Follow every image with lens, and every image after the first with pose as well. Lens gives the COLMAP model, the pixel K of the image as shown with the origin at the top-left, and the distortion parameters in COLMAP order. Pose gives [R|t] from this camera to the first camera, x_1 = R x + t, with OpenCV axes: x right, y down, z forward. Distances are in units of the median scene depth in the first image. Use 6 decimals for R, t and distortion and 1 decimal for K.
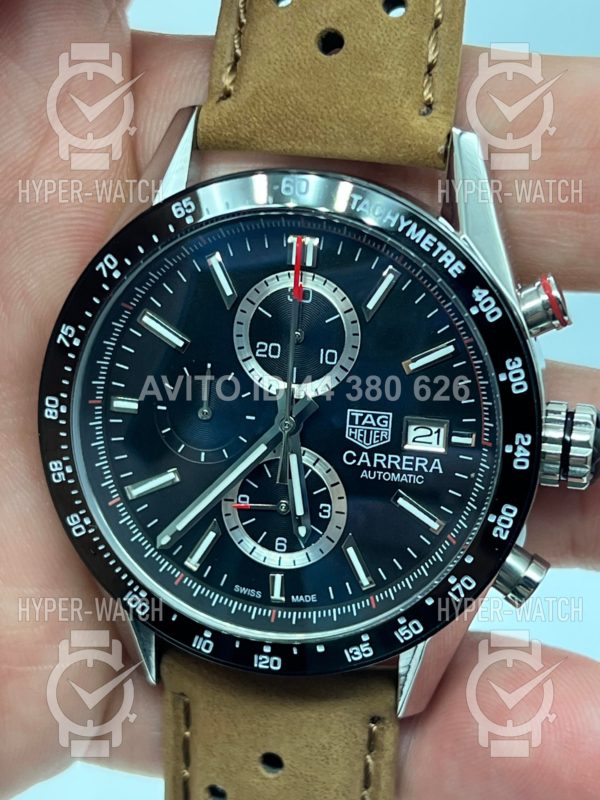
lens RADIAL K [[1790.2, 0, 300.0], [0, 1790.2, 400.0], [0, 0, 1]] dist [0.248634, -0.201180]
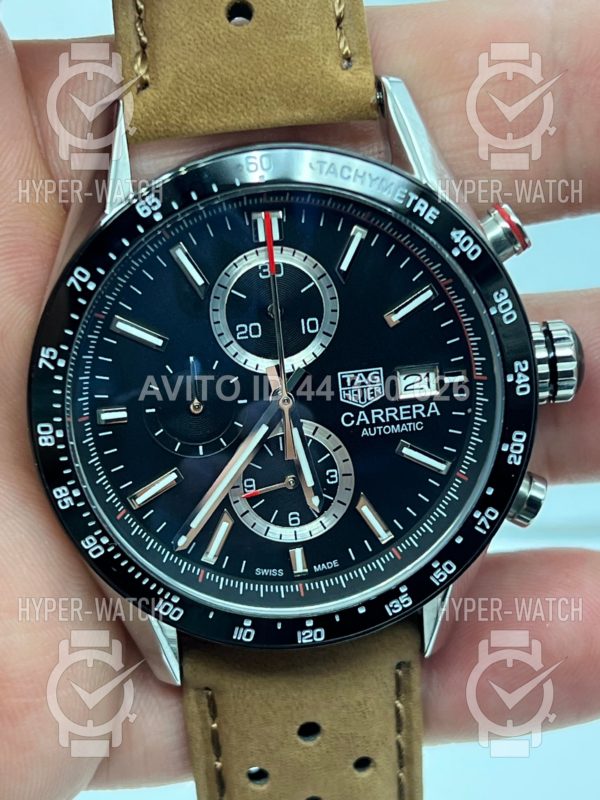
lens RADIAL K [[1790.2, 0, 300.0], [0, 1790.2, 400.0], [0, 0, 1]] dist [0.248634, -0.201180]
pose [[0.951085, -0.210921, 0.225720, -0.222791], [0.201624, 0.977386, 0.063751, -0.048102], [-0.234062, -0.015122, 0.972104, 0.028335]]
